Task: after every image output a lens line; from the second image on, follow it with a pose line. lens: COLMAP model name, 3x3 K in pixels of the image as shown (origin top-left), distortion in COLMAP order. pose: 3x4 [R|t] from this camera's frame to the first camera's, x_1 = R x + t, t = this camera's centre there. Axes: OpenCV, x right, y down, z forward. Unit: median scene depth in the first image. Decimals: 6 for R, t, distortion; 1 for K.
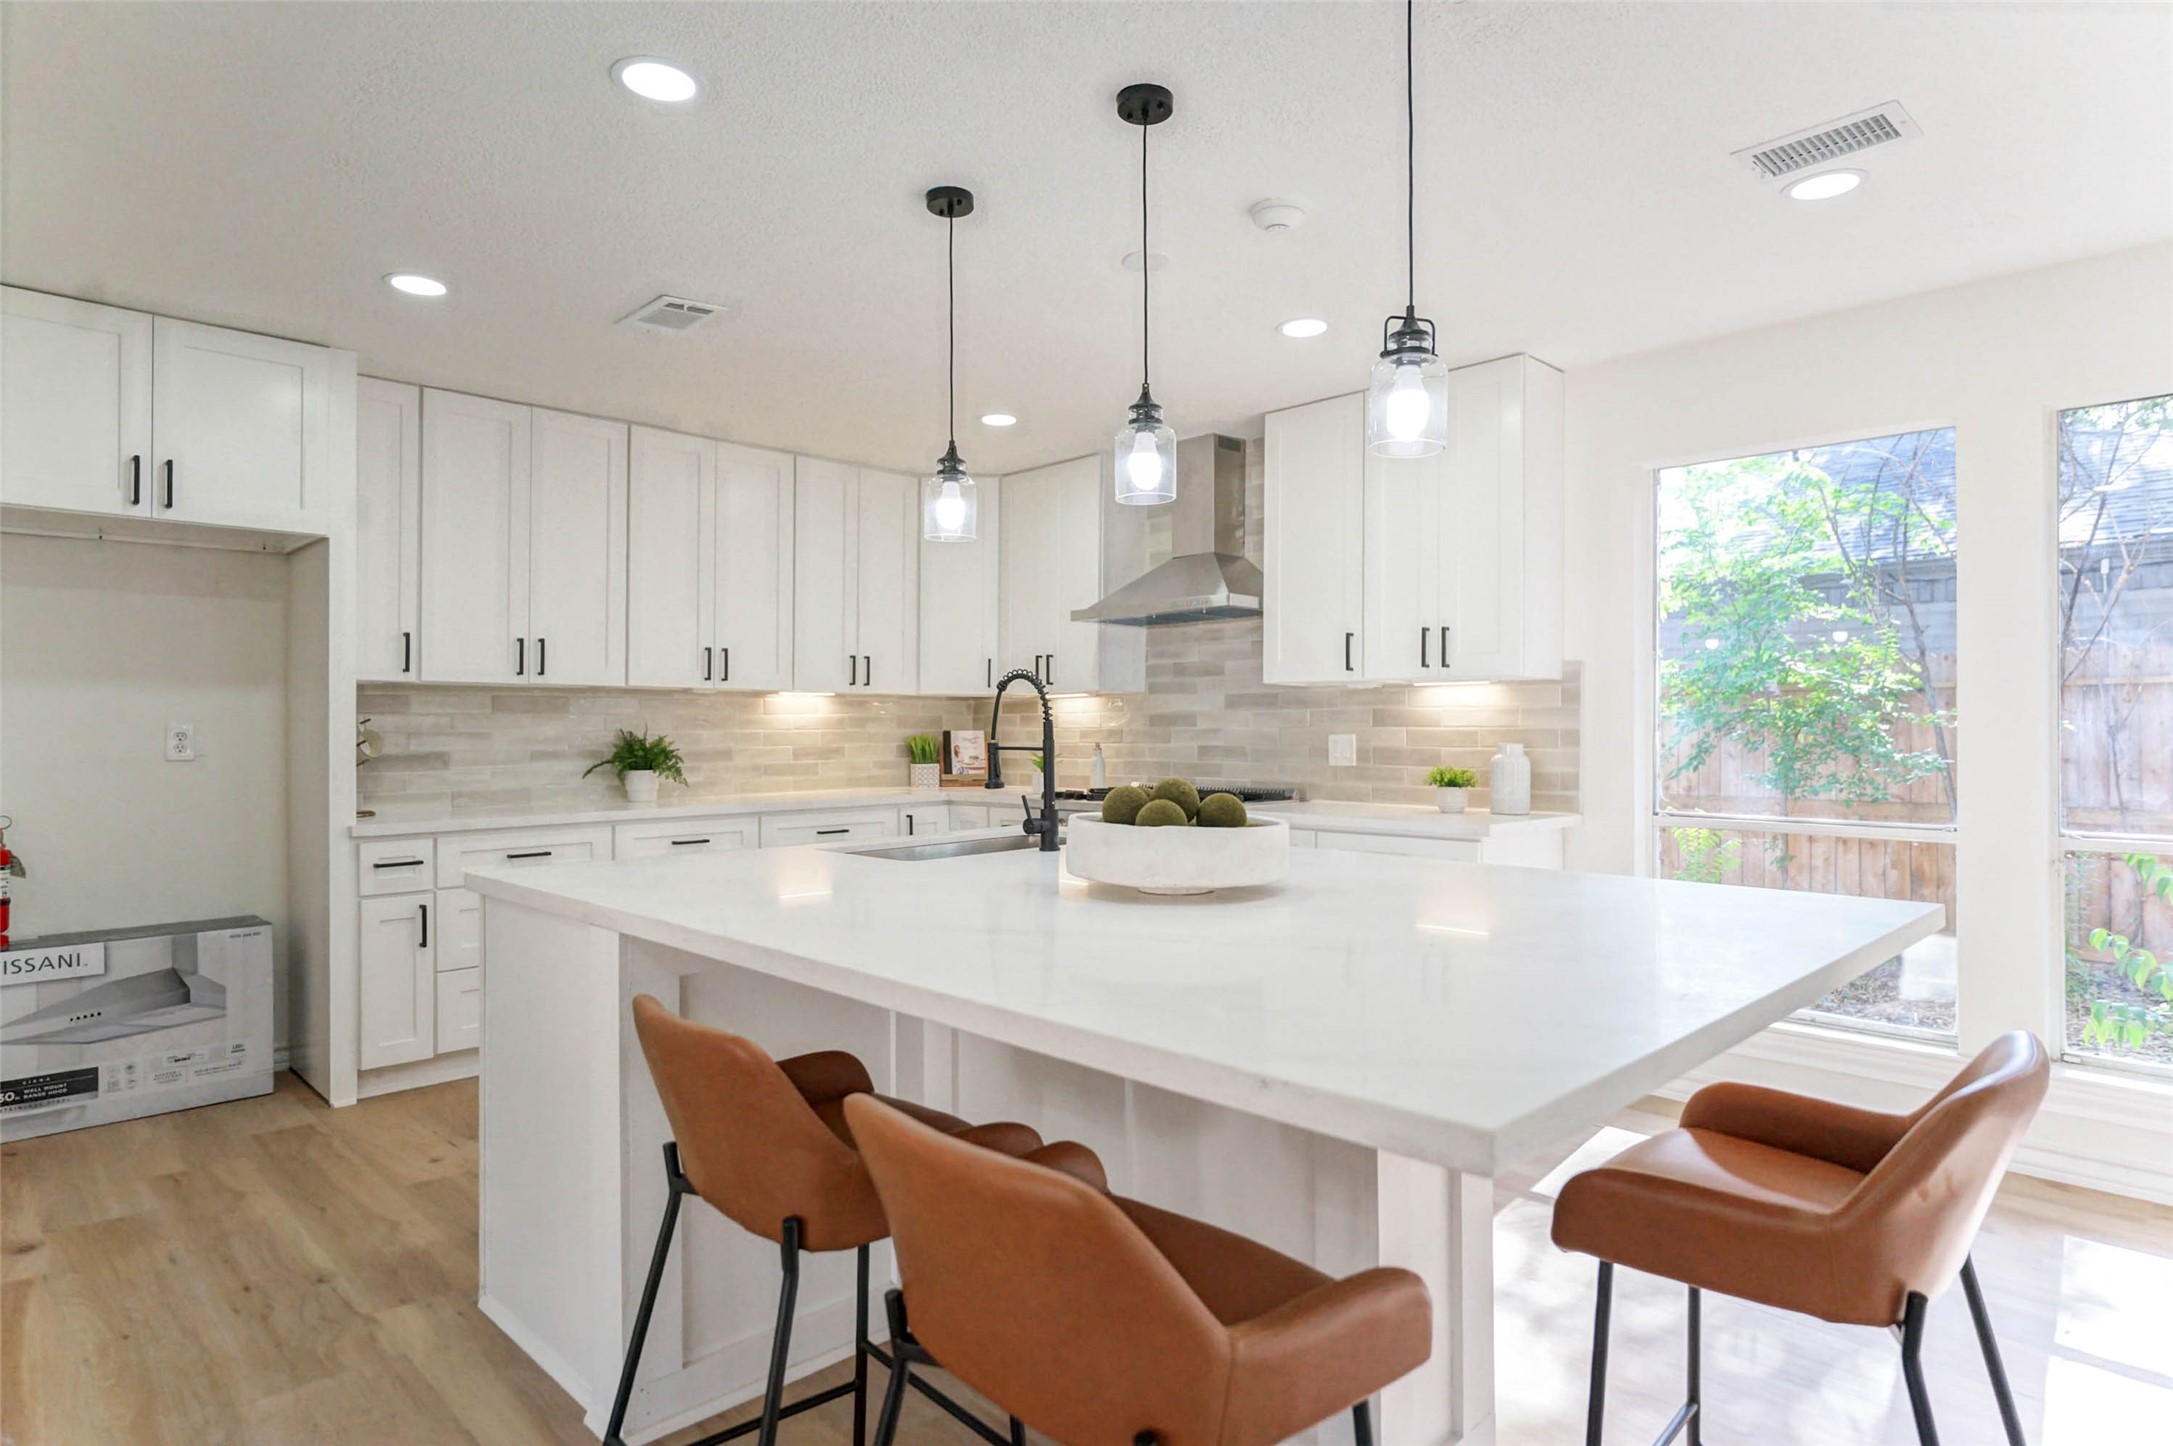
lens RADIAL K [[1203.2, 0, 1104.5], [0, 1203.2, 722.8], [0, 0, 1]] dist [0.027993, 0.000430]
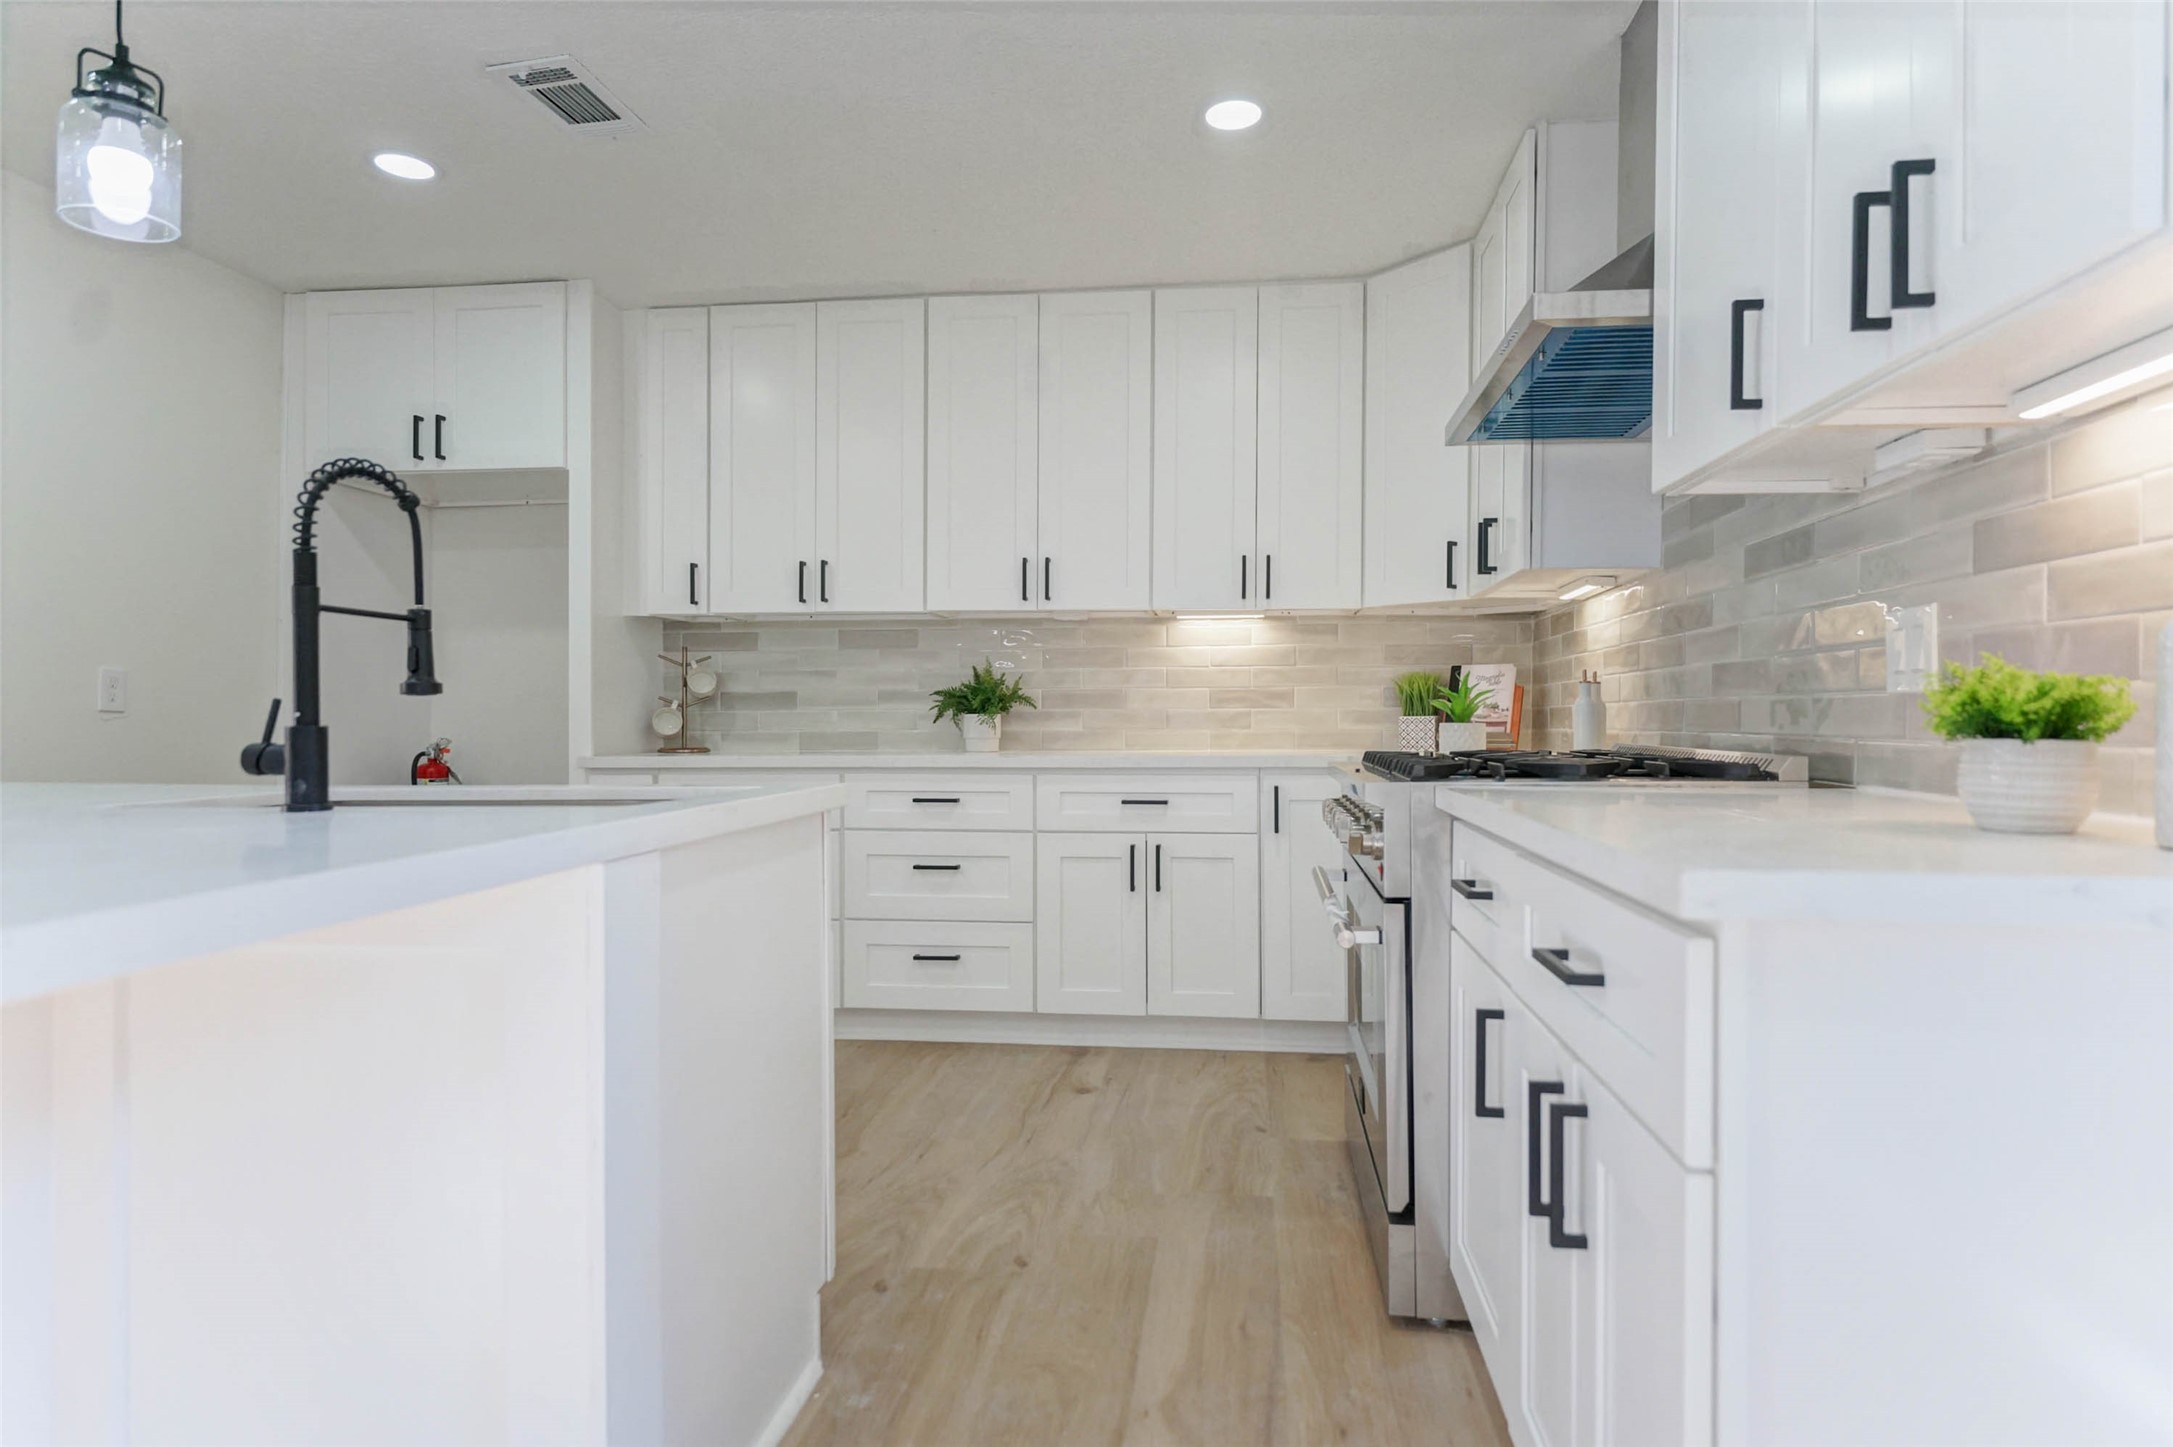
lens RADIAL K [[1203.2, 0, 1093.2], [0, 1203.2, 726.5], [0, 0, 1]] dist [0.027993, 0.000430]
pose [[0.624153, 0.006092, -0.781279, 0.313761], [0.004189, 0.999929, 0.011144, 0.038515], [0.781291, -0.010228, 0.624083, 0.540335]]
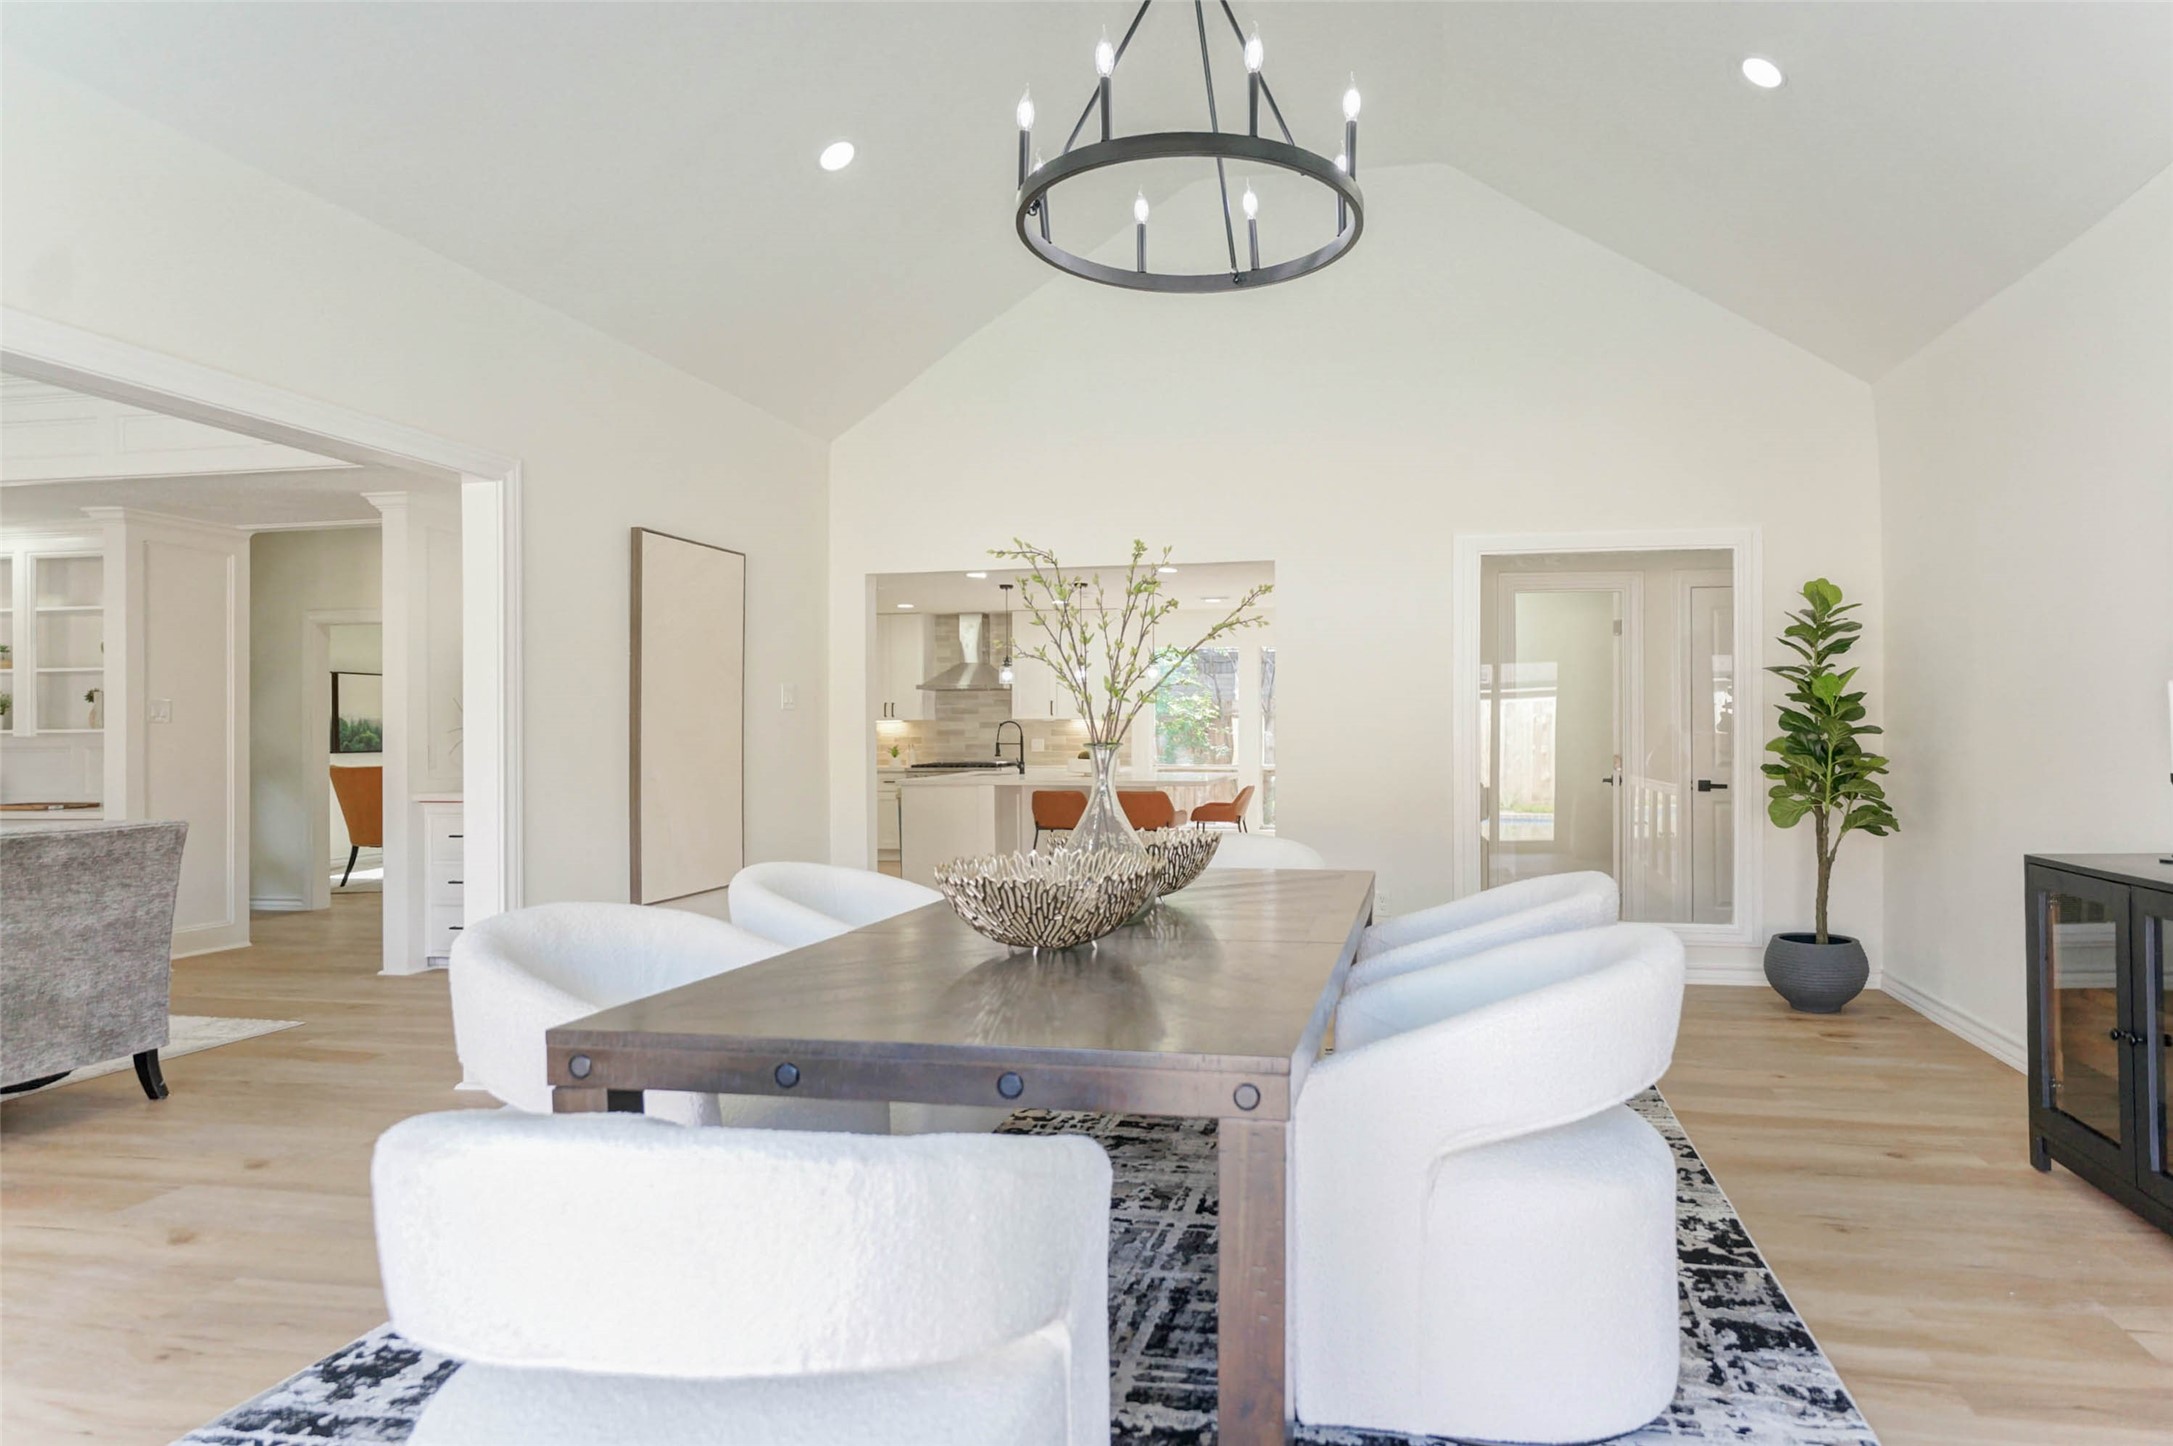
lens RADIAL K [[1203.2, 0, 1083.6], [0, 1203.2, 726.2], [0, 0, 1]] dist [0.027993, 0.000430]
pose [[0.878120, -0.001313, 0.478439, -0.872885], [0.002040, 0.999997, -0.000999, -0.013583], [-0.478436, 0.001854, 0.878120, -1.182216]]
